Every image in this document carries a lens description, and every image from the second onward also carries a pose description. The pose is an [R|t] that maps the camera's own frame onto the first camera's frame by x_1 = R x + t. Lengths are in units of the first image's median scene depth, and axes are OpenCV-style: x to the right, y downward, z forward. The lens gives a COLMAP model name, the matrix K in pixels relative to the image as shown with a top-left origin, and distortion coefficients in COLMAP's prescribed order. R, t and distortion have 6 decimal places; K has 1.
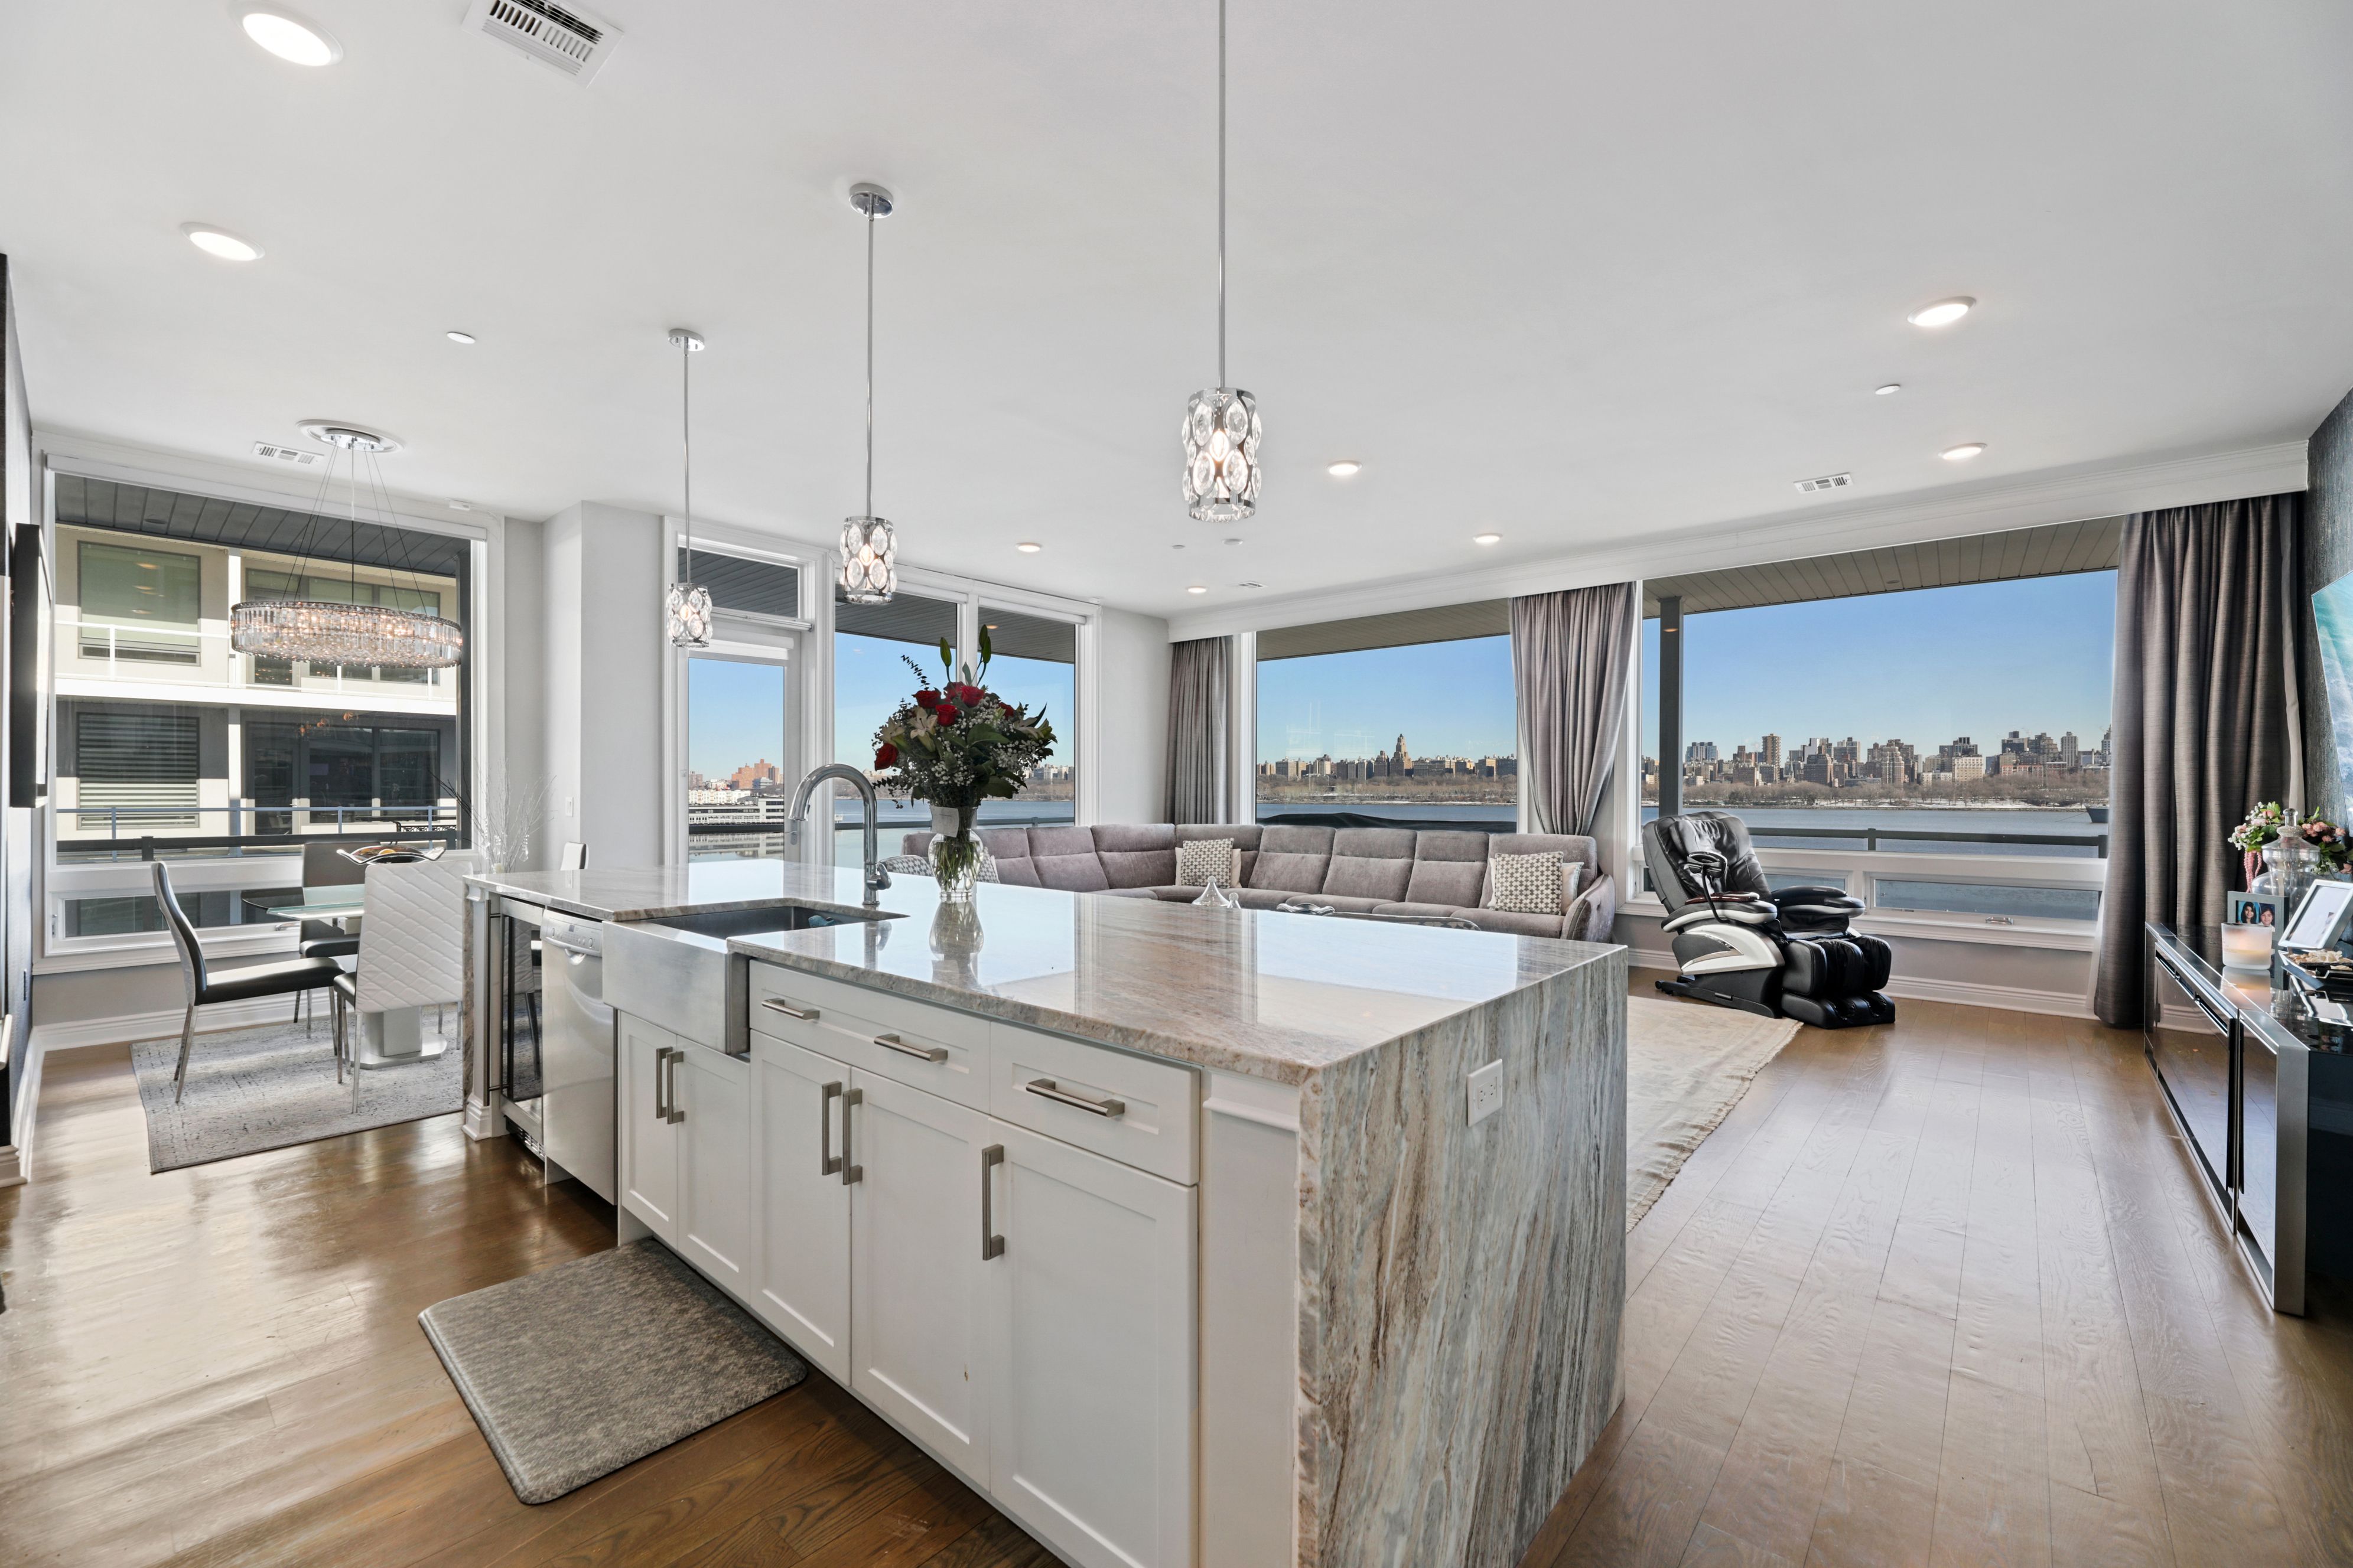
lens RADIAL K [[964.6, 0, 1178.3], [0, 964.6, 797.6], [0, 0, 1]] dist [0.001793, -0.002133]
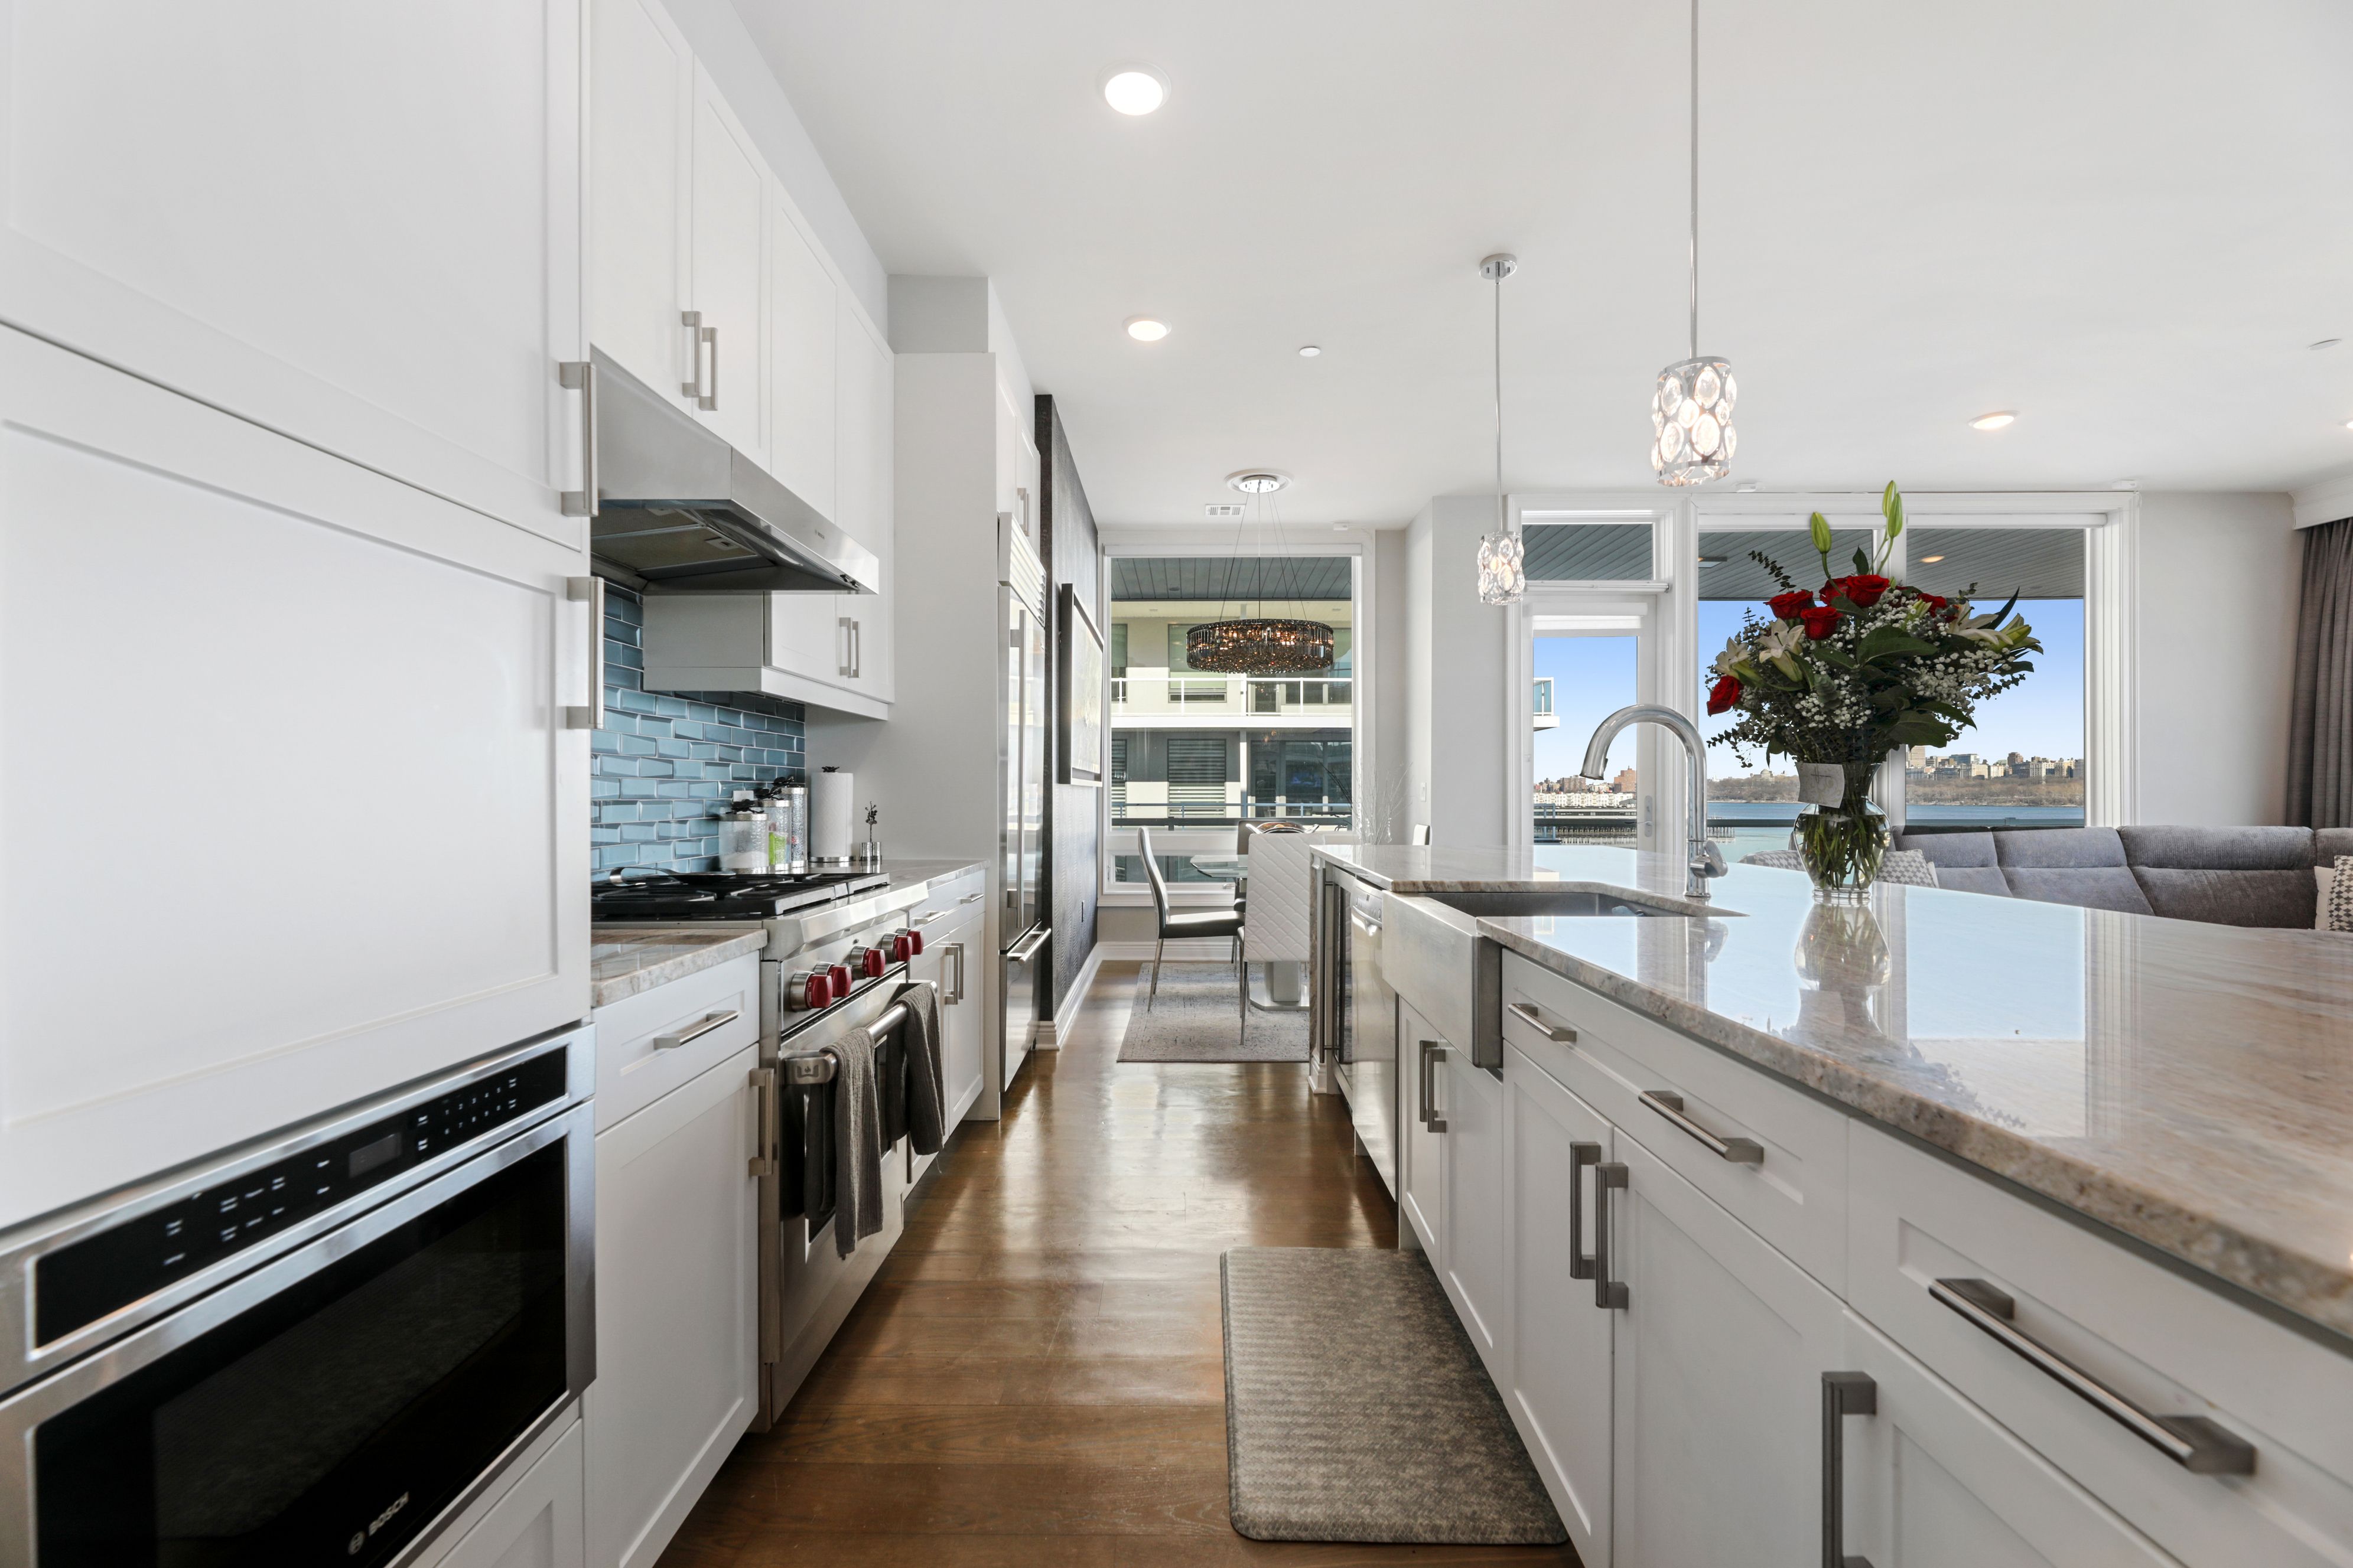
lens RADIAL K [[964.6, 0, 1167.2], [0, 964.6, 796.6], [0, 0, 1]] dist [0.001793, -0.002133]
pose [[0.646505, -0.000733, -0.762910, -0.012258], [-0.002660, 0.999991, -0.003216, 0.020298], [0.762905, 0.004108, 0.646497, 0.120799]]
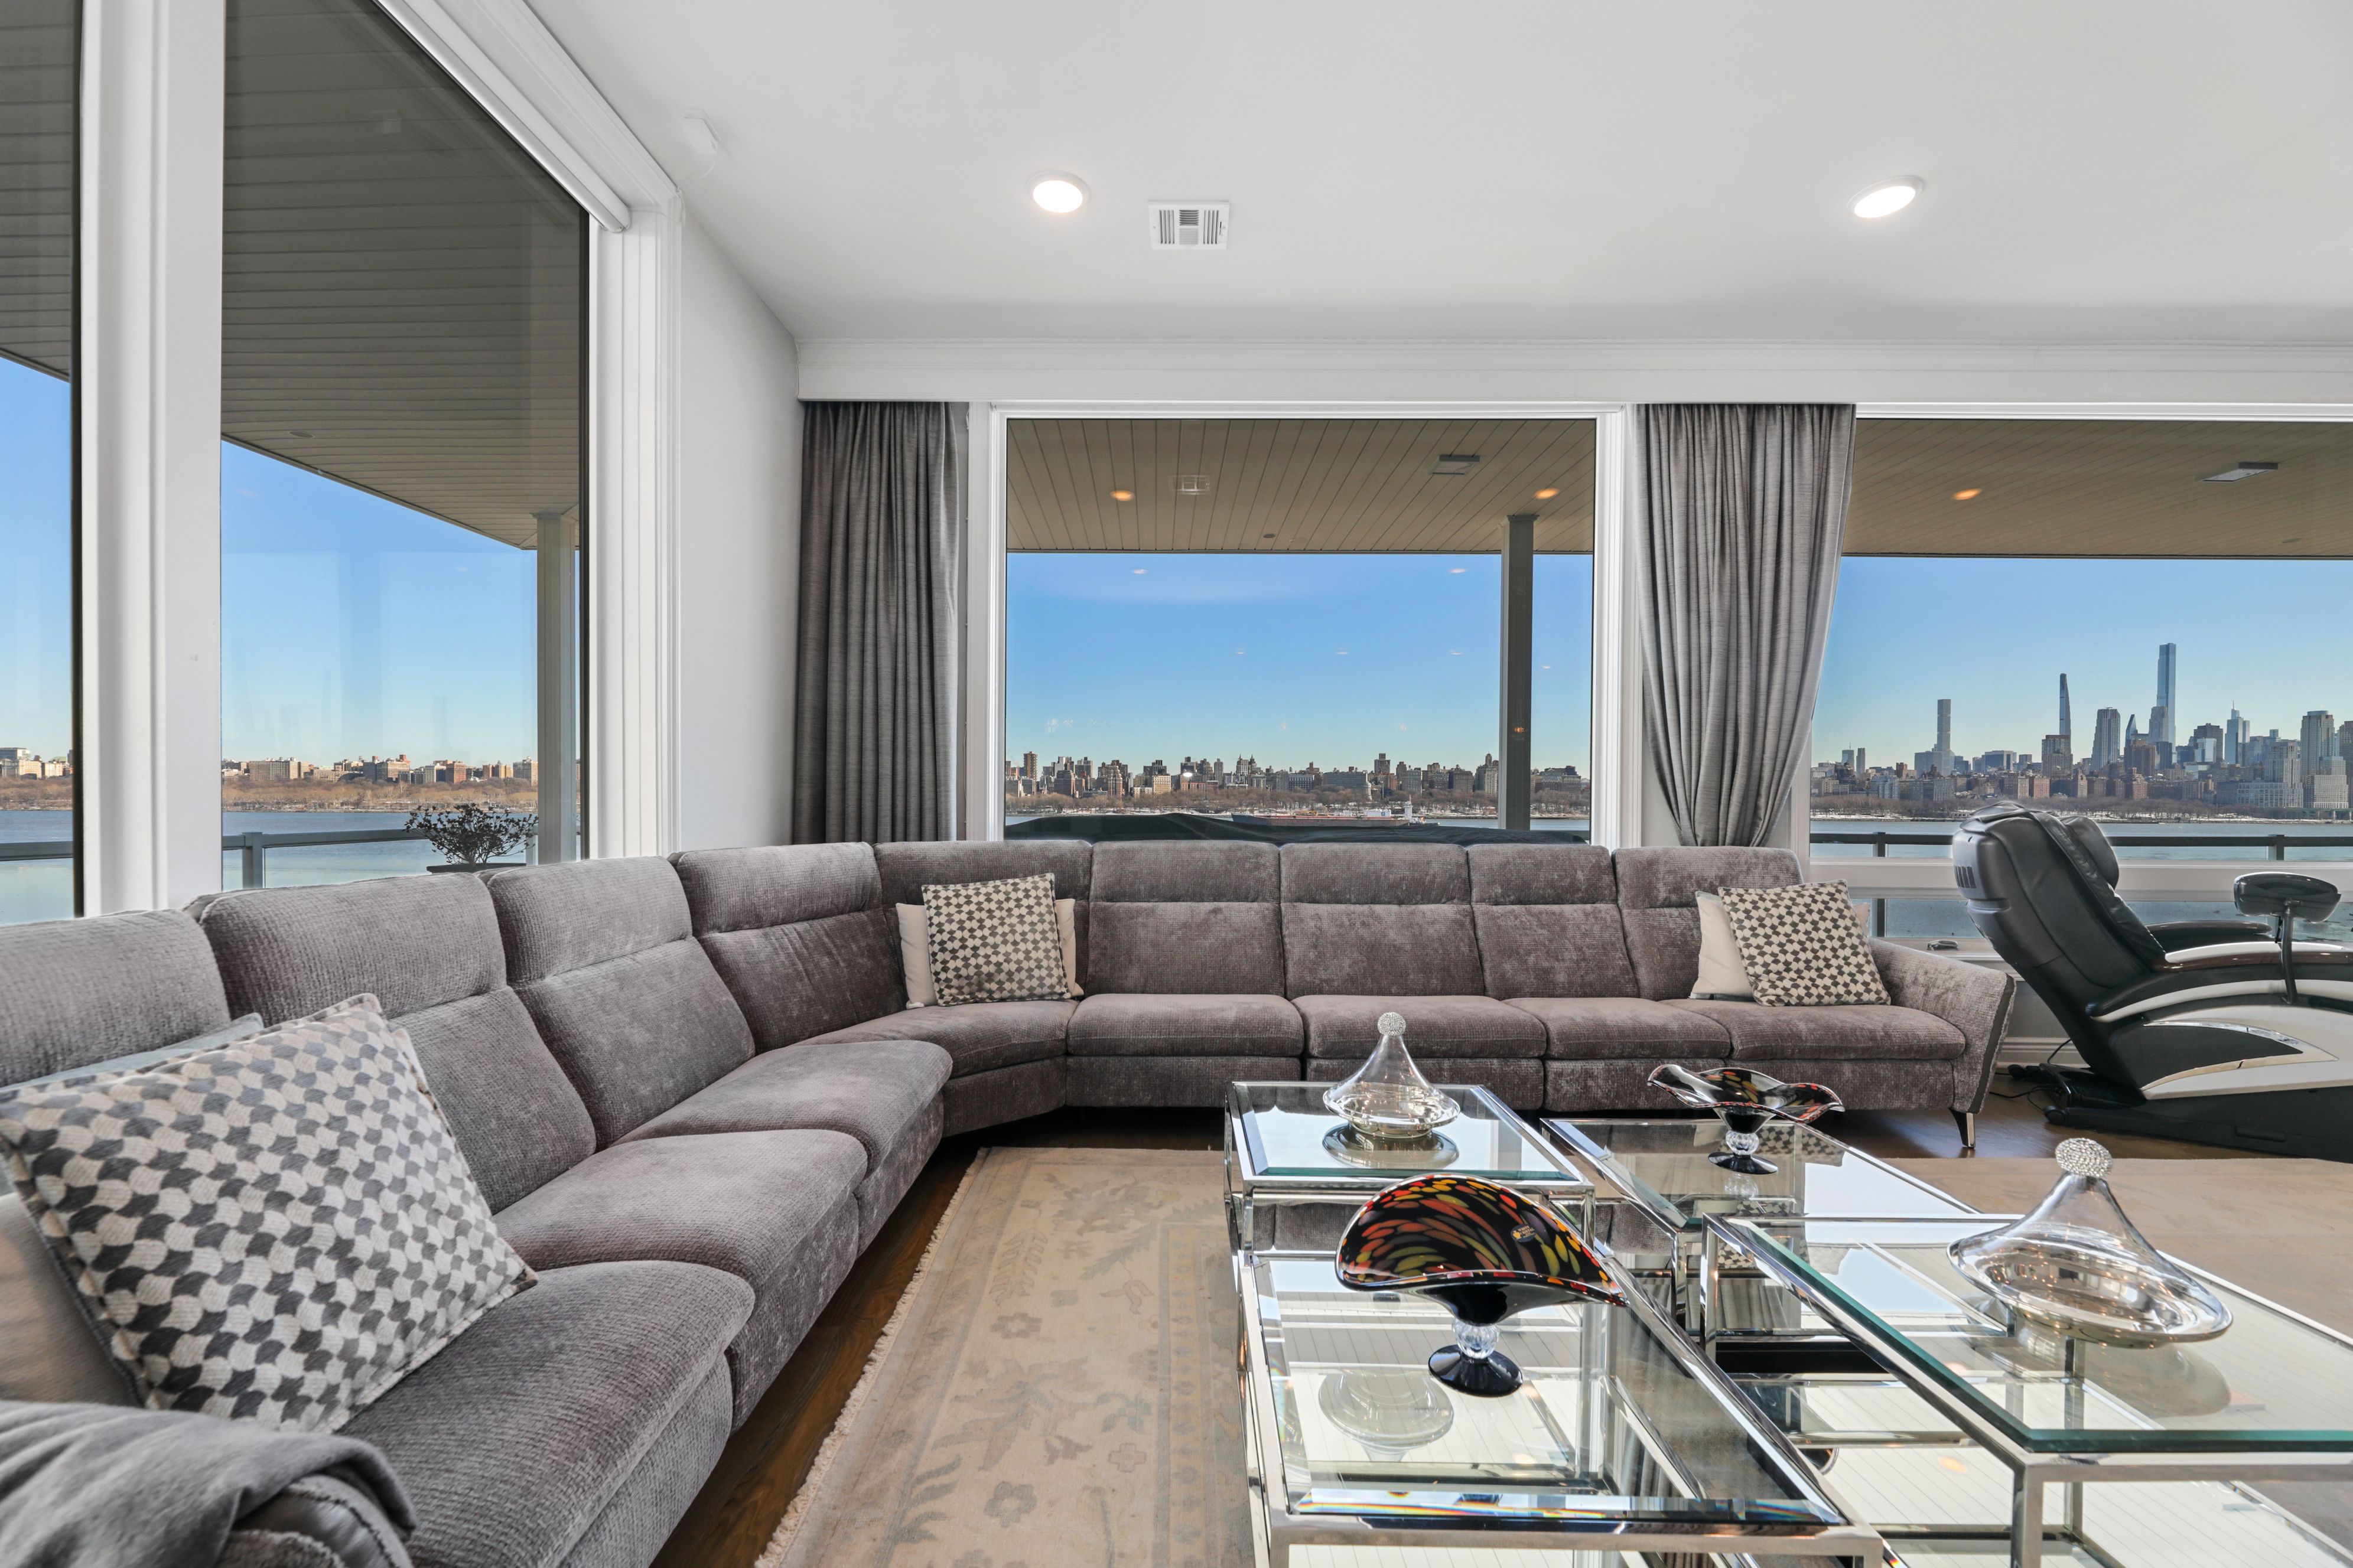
lens RADIAL K [[964.6, 0, 1173.6], [0, 964.6, 816.0], [0, 0, 1]] dist [0.001793, -0.002133]
pose [[0.761950, -0.004887, 0.647617, -0.277239], [-0.001284, 0.999958, 0.009057, 0.021742], [-0.647635, -0.007732, 0.761912, 1.056168]]
